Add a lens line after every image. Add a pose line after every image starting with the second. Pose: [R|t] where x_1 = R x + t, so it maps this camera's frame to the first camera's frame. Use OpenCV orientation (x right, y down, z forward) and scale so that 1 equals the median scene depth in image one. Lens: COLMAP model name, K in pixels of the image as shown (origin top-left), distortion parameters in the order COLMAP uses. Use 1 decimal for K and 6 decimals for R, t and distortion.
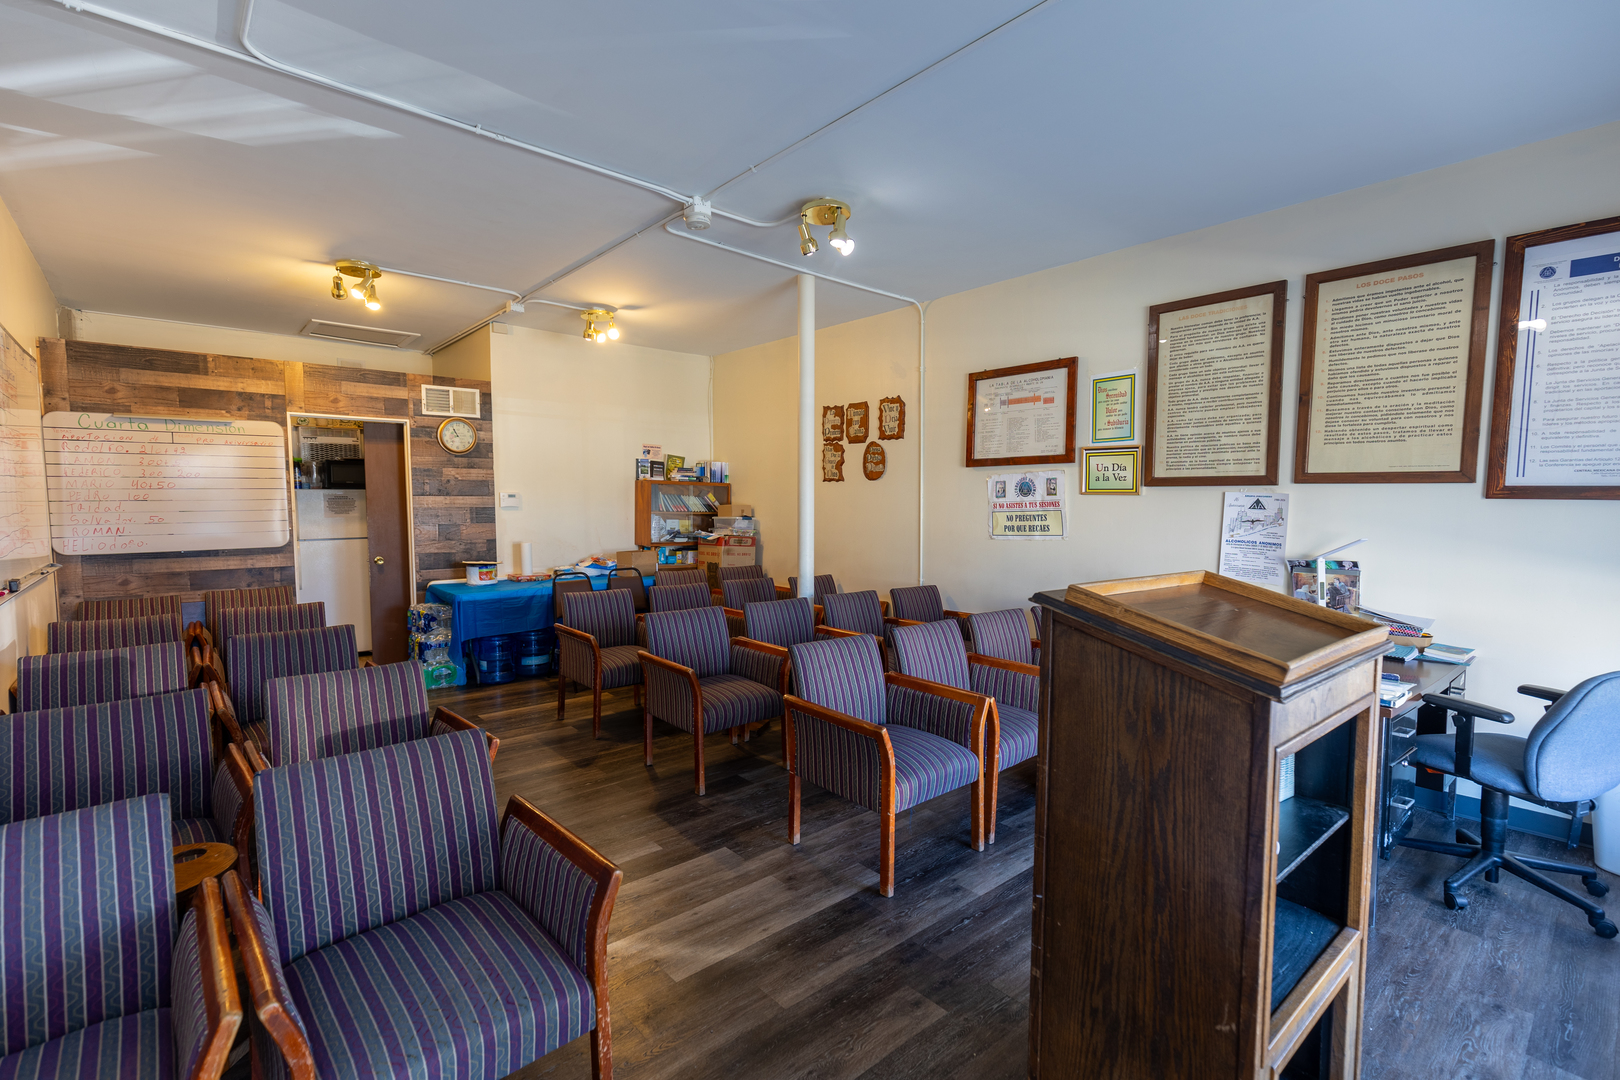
lens RADIAL K [[727.1, 0, 810.0], [0, 727.1, 540.0], [0, 0, 1]] dist [0.001796, -0.000370]
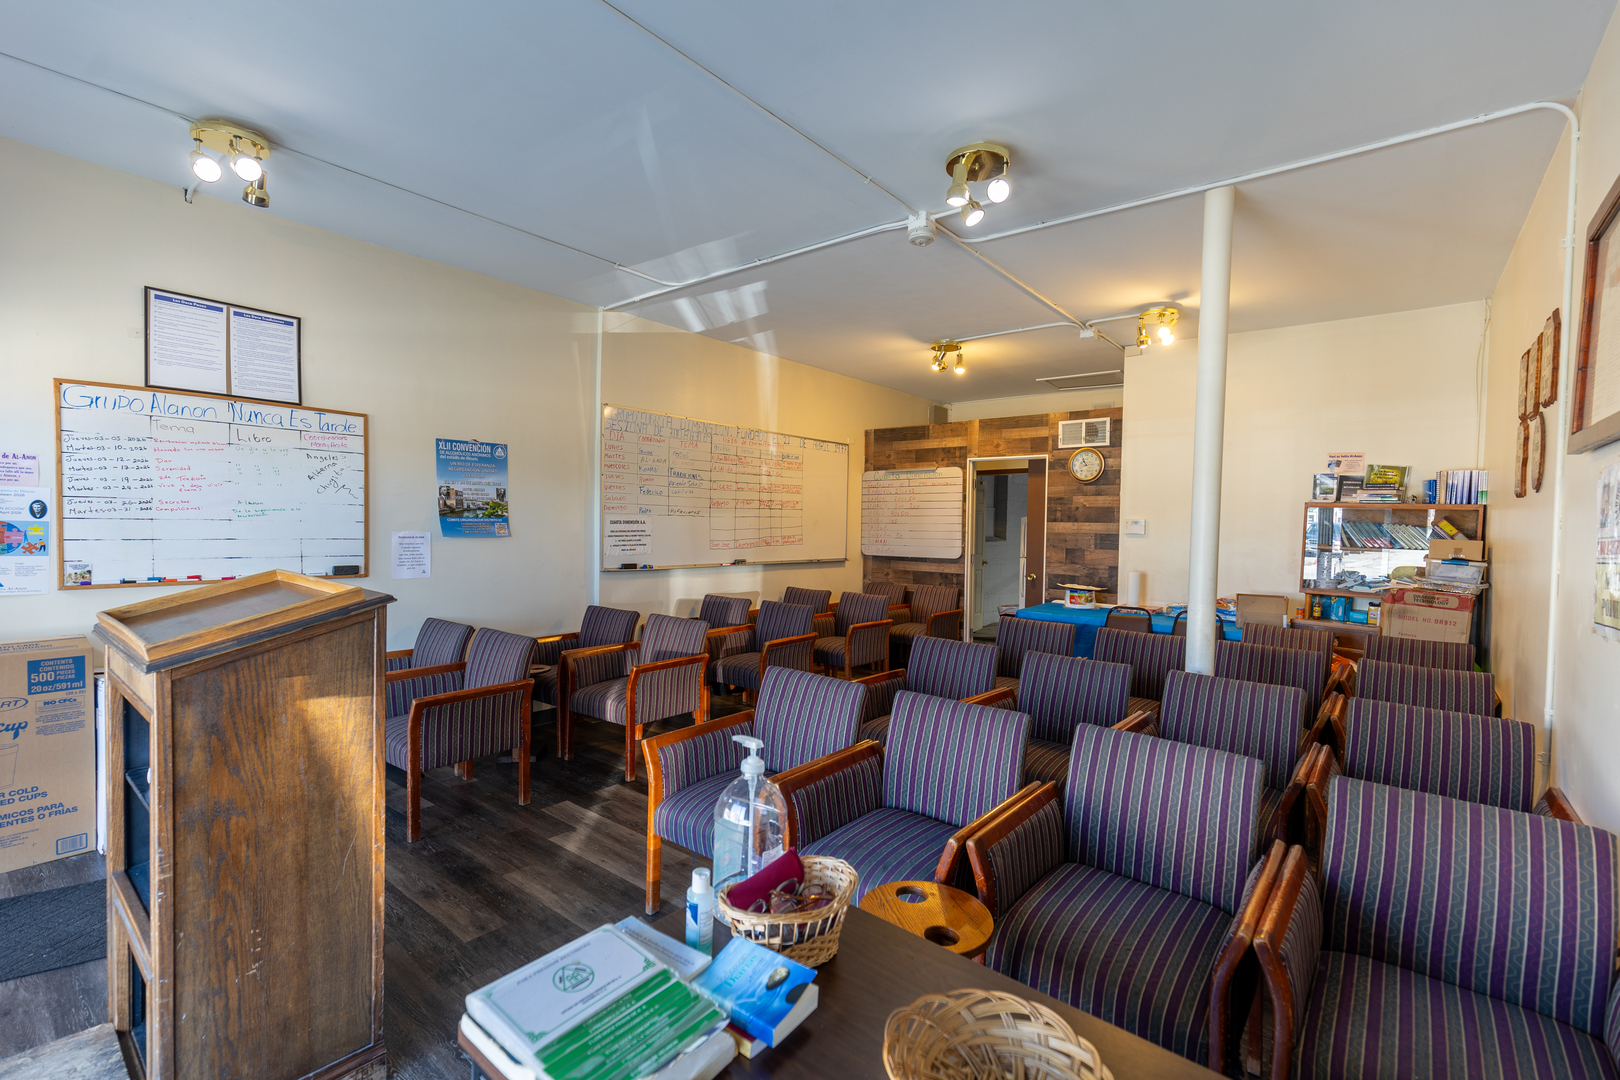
lens RADIAL K [[727.1, 0, 810.0], [0, 727.1, 540.0], [0, 0, 1]] dist [0.001796, -0.000370]
pose [[0.164925, 0.027348, -0.985927, 0.511293], [-0.070583, 0.997380, 0.015859, -0.025280], [0.983777, 0.066974, 0.166423, 0.465003]]
